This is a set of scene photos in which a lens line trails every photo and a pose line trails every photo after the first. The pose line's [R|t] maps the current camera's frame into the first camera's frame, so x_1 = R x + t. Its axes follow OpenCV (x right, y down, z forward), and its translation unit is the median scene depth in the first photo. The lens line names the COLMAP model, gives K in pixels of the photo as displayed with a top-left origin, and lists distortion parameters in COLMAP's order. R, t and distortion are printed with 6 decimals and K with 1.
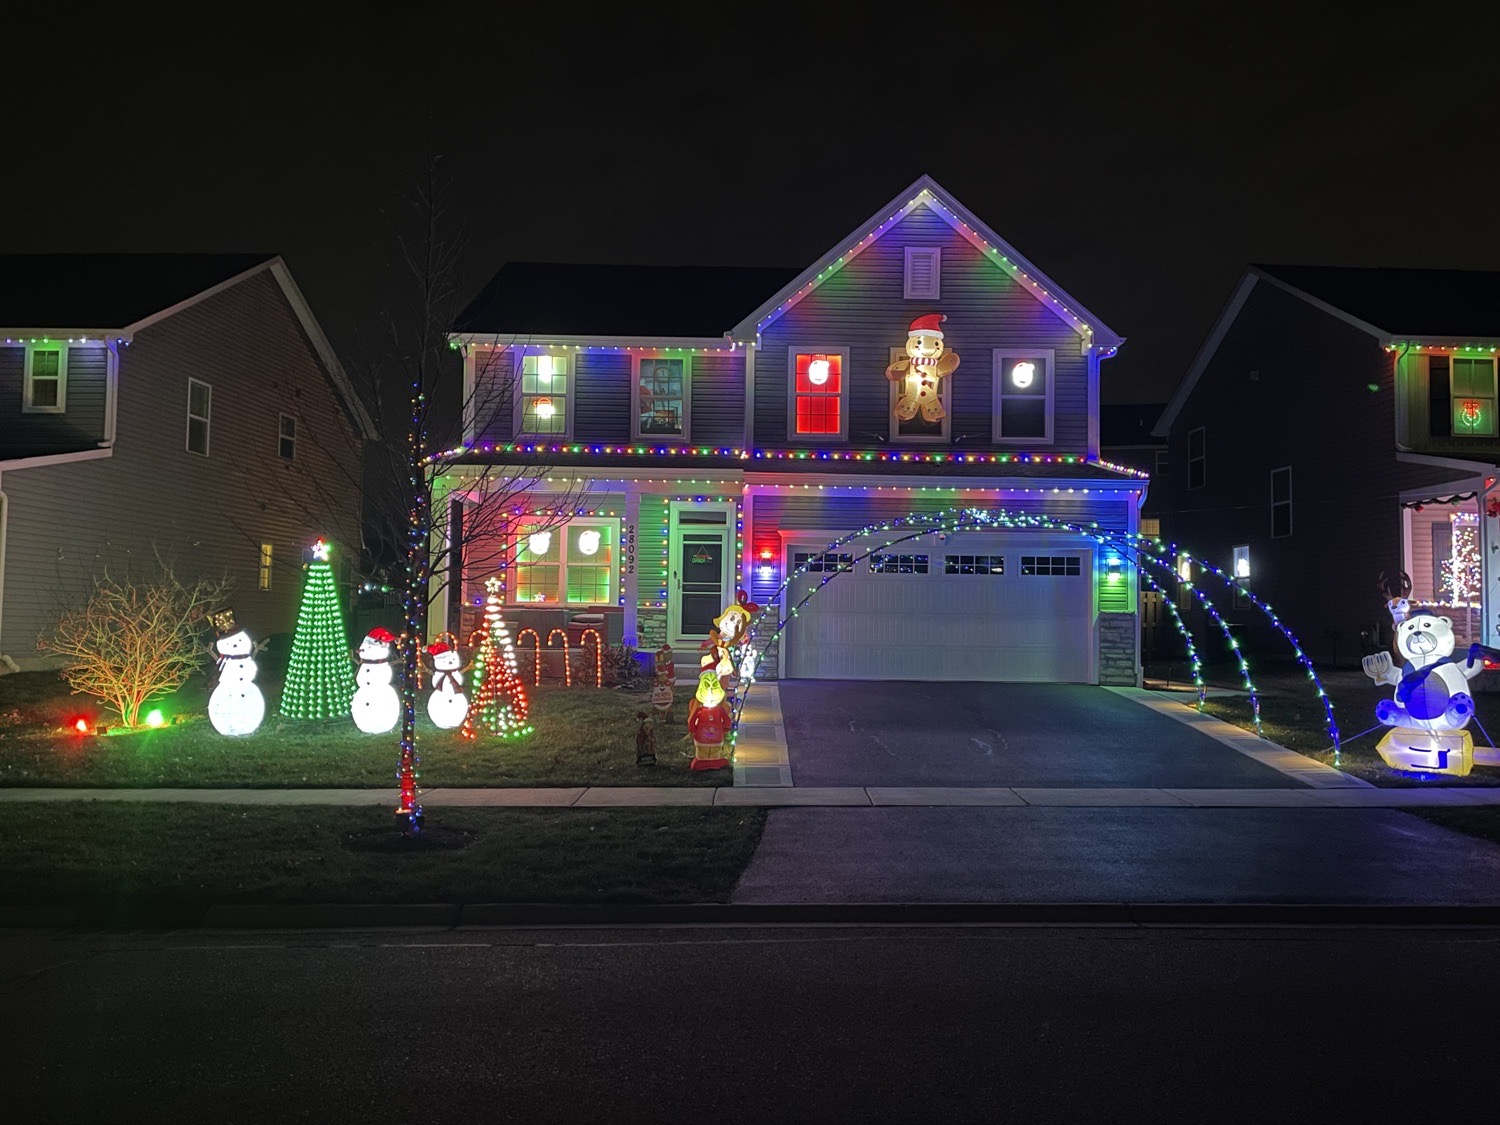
lens RADIAL K [[1329.0, 0, 761.0], [0, 1329.0, 562.8], [0, 0, 1]] dist [0.103375, -0.123600]
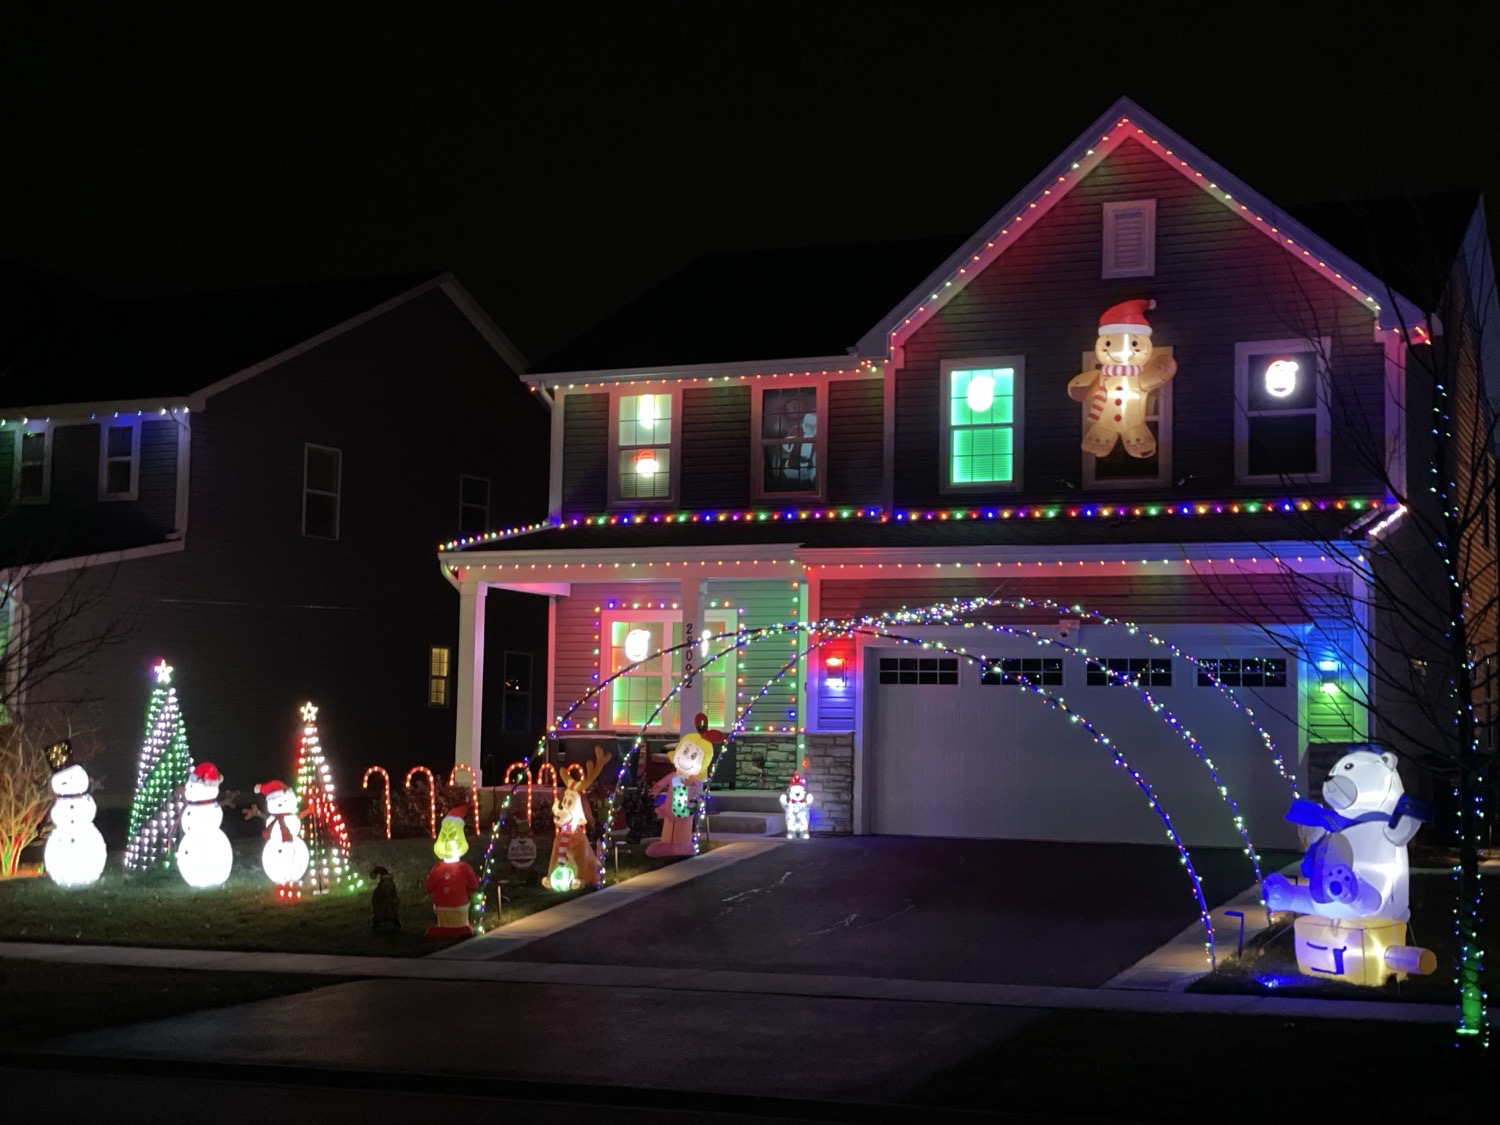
lens RADIAL K [[2227.2, 0, 750.0], [0, 2227.2, 562.5], [0, 0, 1]] dist [0.116939, 0.116907]
pose [[0.911472, -0.031623, -0.410144, 0.409650], [0.016434, 0.999044, -0.040507, -0.010227], [0.411033, 0.030180, 0.911121, -0.109229]]
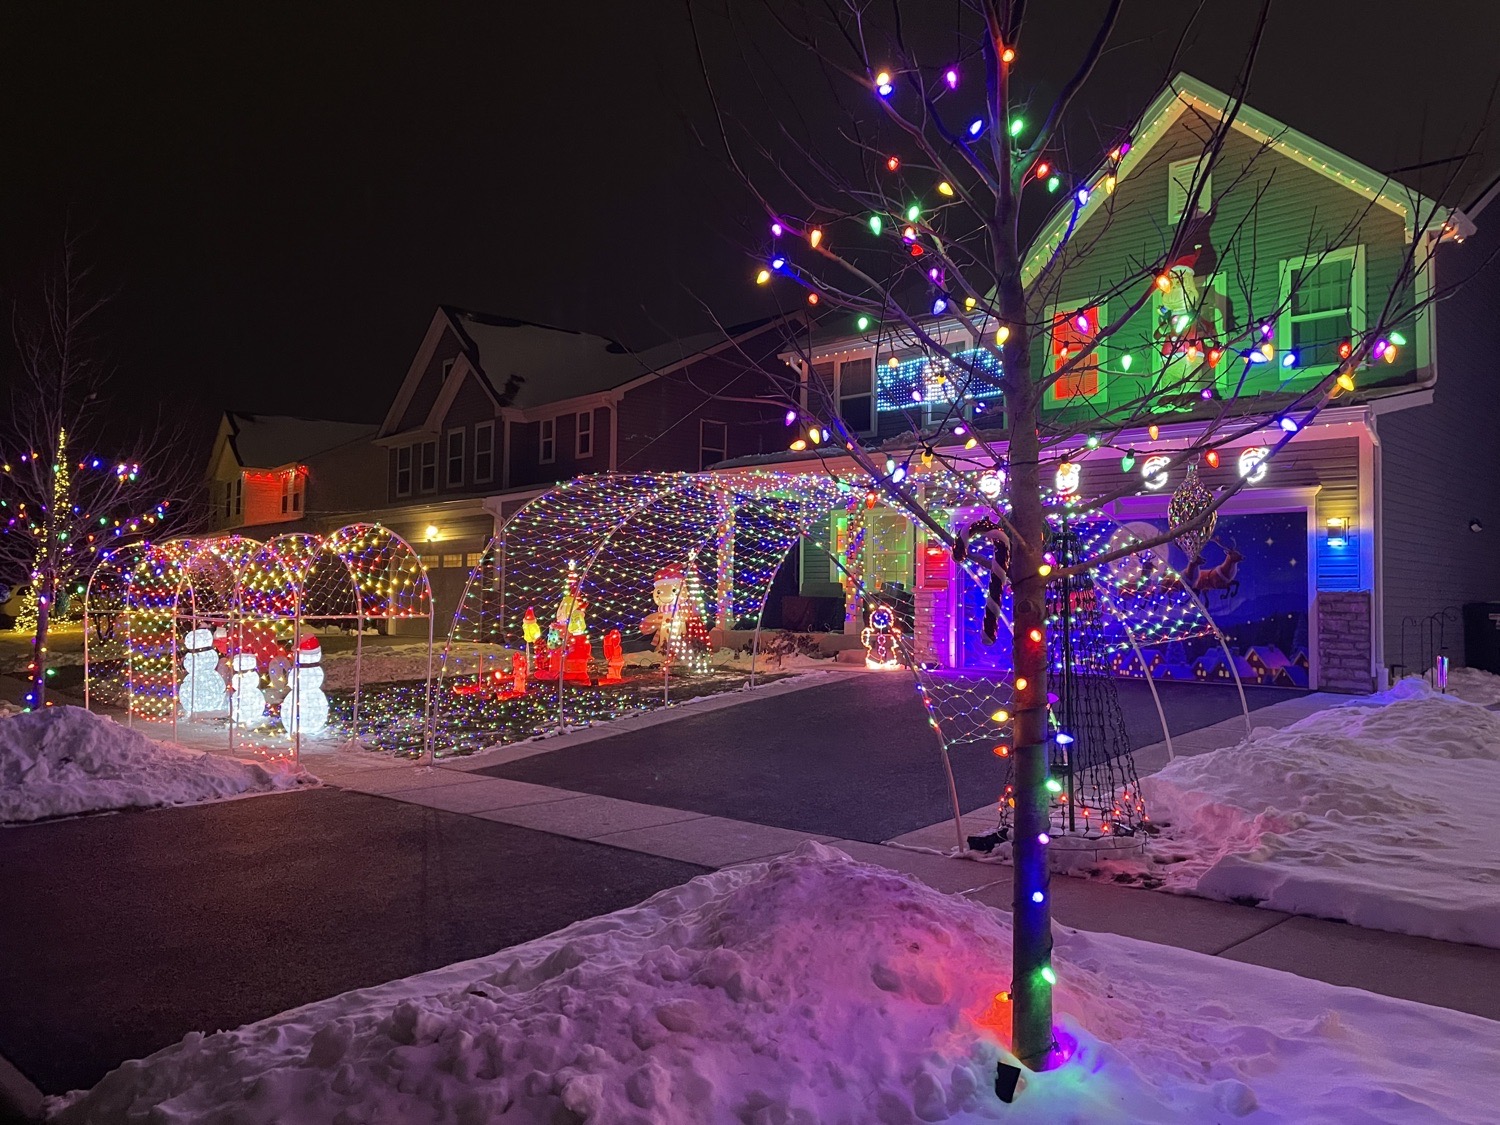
lens RADIAL K [[1139.8, 0, 777.8], [0, 1139.8, 561.0], [0, 0, 1]] dist [0.010391, 0.002128]
pose [[0.726497, -0.035178, -0.686268, 0.419331], [0.036355, 0.999258, -0.012735, 0.015291], [0.686207, -0.015697, 0.727237, 0.303562]]
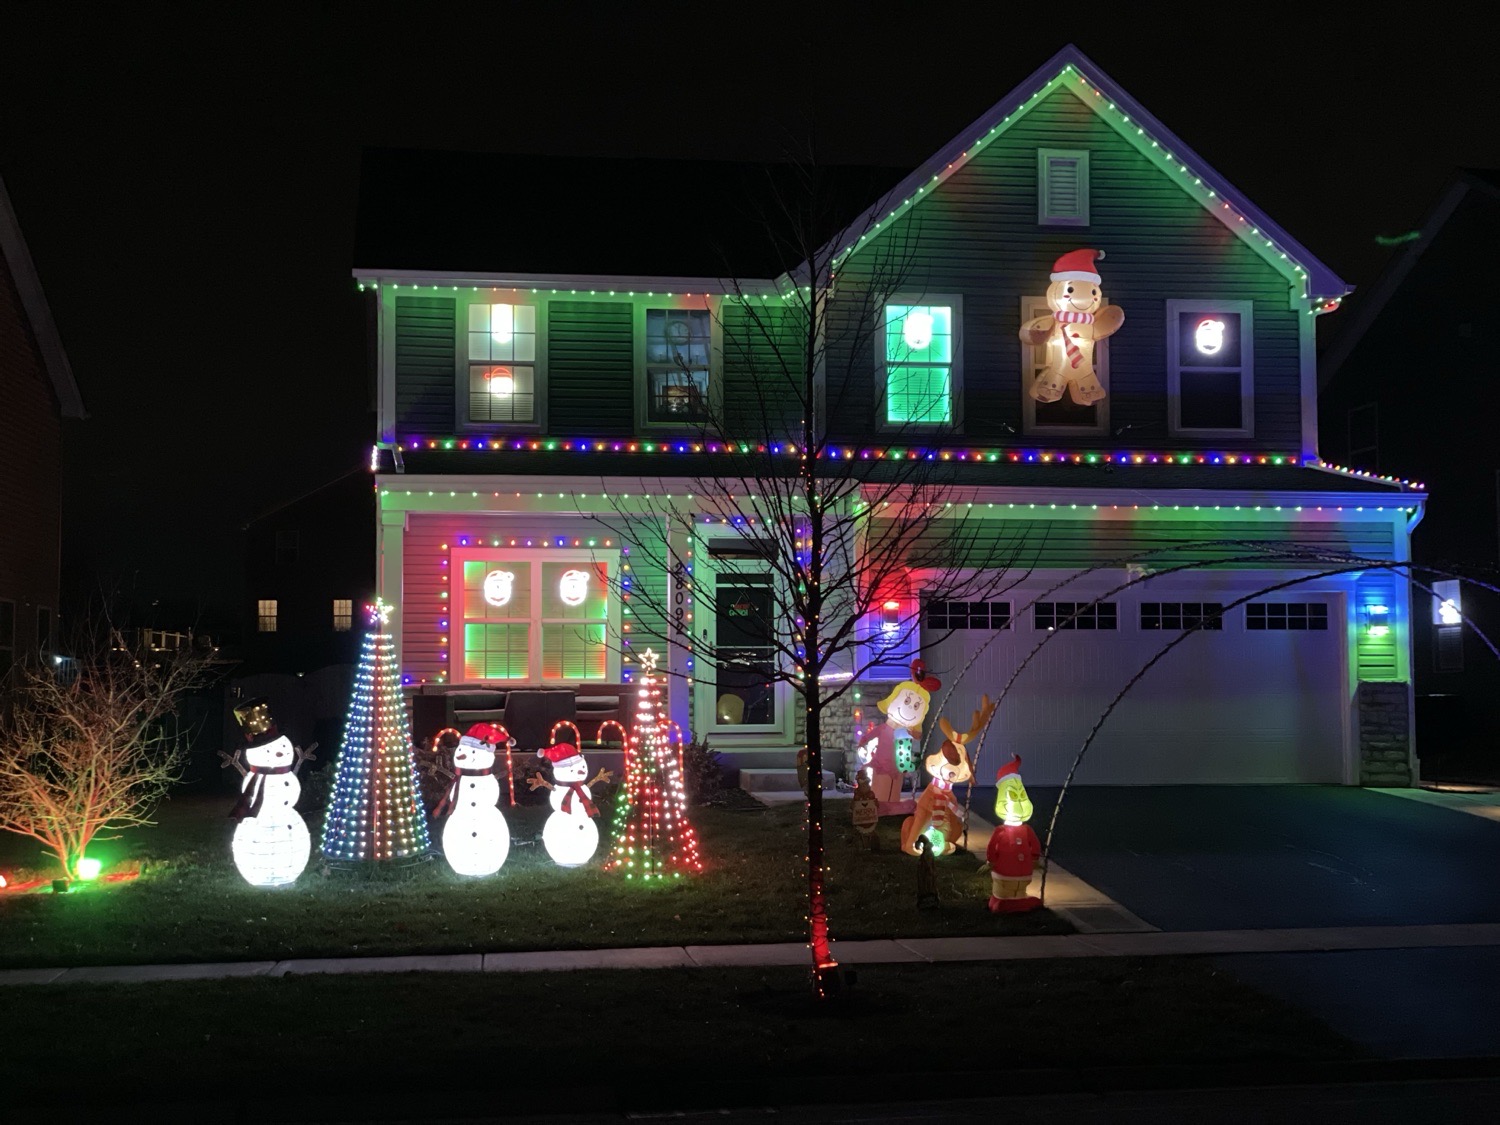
lens RADIAL K [[2227.2, 0, 750.0], [0, 2227.2, 562.5], [0, 0, 1]] dist [0.116939, 0.116907]
pose [[0.989434, -0.008827, 0.144718, -0.206427], [0.011069, 0.999831, -0.014692, -0.010492], [-0.144564, 0.016139, 0.989364, -0.104584]]
